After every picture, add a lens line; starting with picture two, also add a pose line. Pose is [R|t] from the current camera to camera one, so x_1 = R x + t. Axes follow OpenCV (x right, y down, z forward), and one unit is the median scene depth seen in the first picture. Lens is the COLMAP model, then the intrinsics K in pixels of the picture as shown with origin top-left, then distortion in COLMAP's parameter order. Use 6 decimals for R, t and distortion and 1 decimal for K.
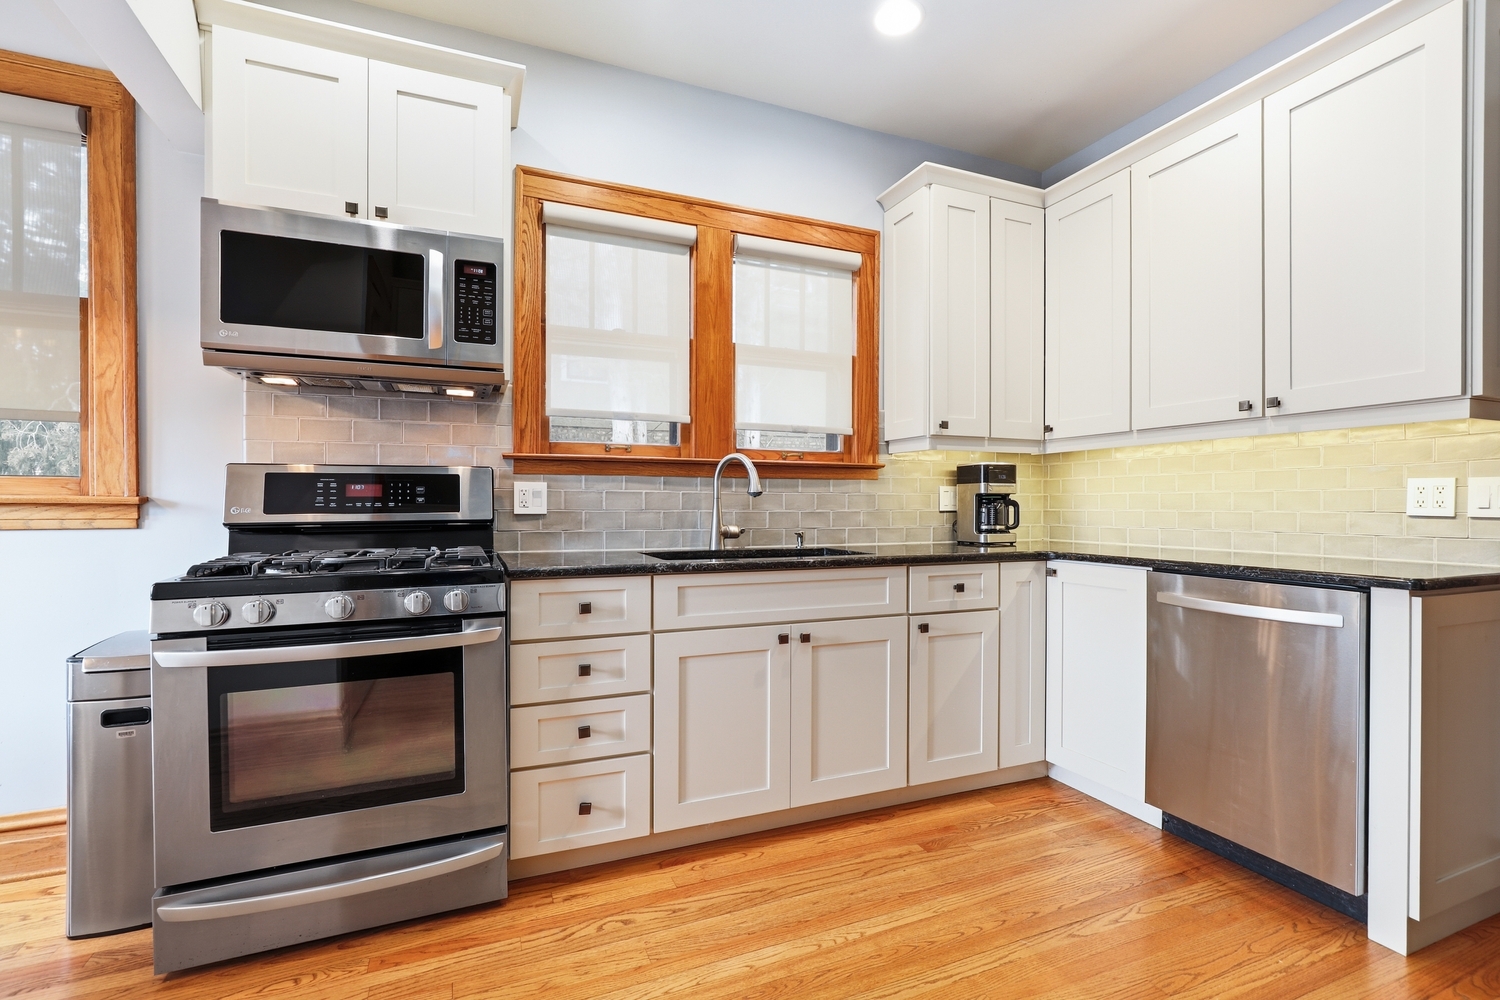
lens RADIAL K [[703.2, 0, 749.7], [0, 703.2, 501.7], [0, 0, 1]] dist [-0.004206, -0.000613]
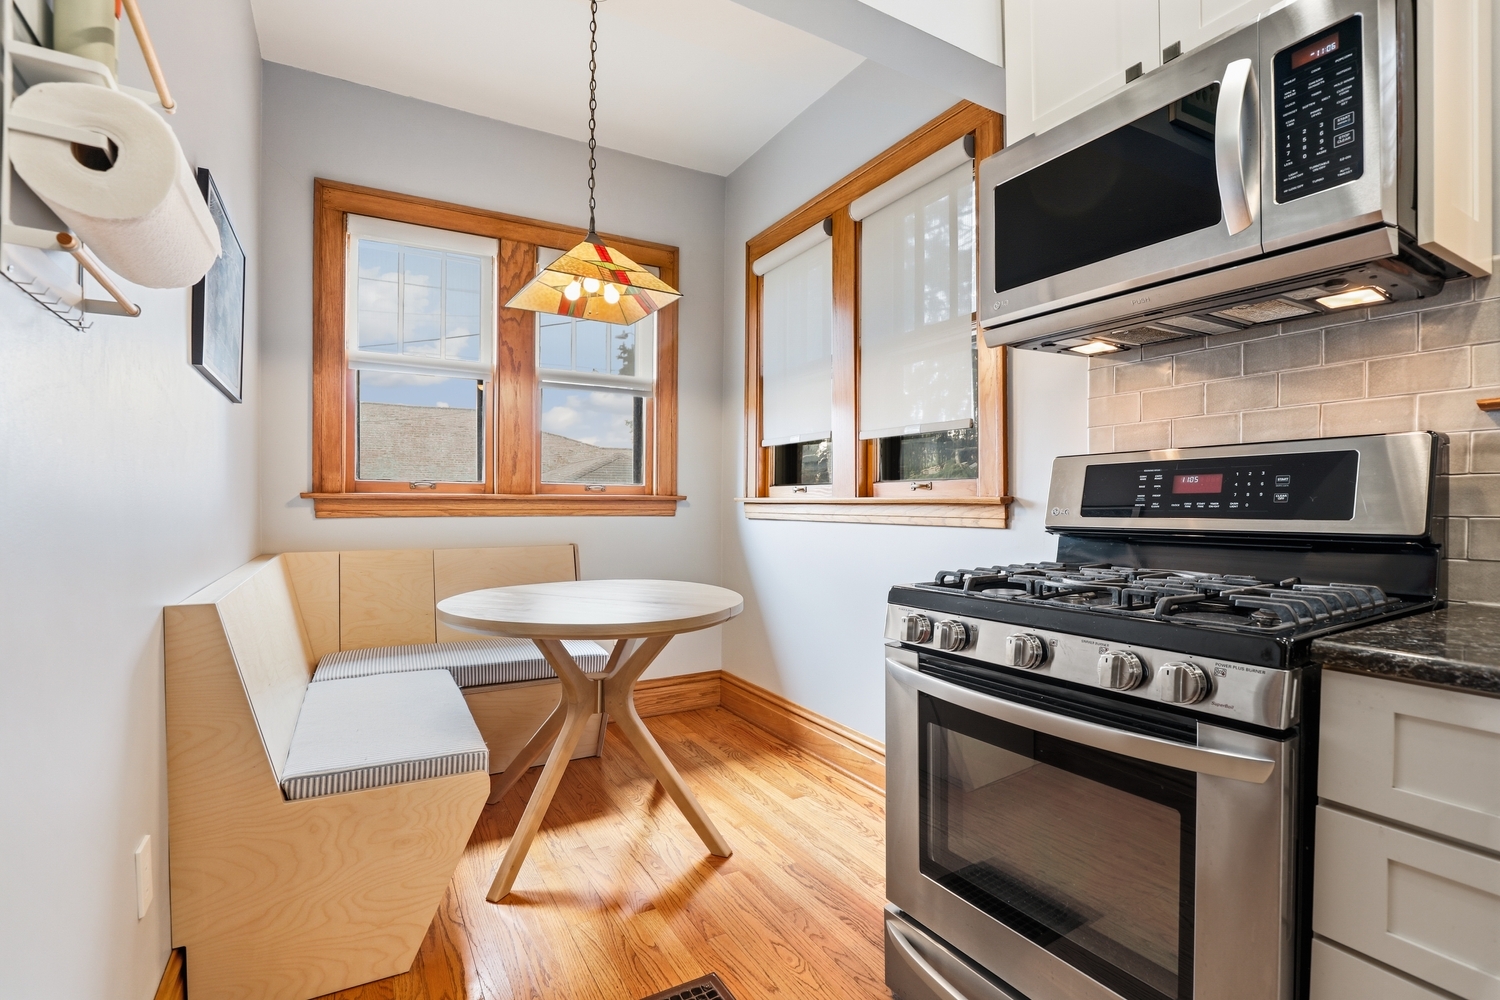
lens RADIAL K [[703.2, 0, 751.7], [0, 703.2, 501.4], [0, 0, 1]] dist [-0.004206, -0.000613]
pose [[0.170797, -0.003349, -0.985301, 0.041542], [-0.003871, 0.999984, -0.004069, 0.005084], [0.985299, 0.004509, 0.170781, 0.470424]]
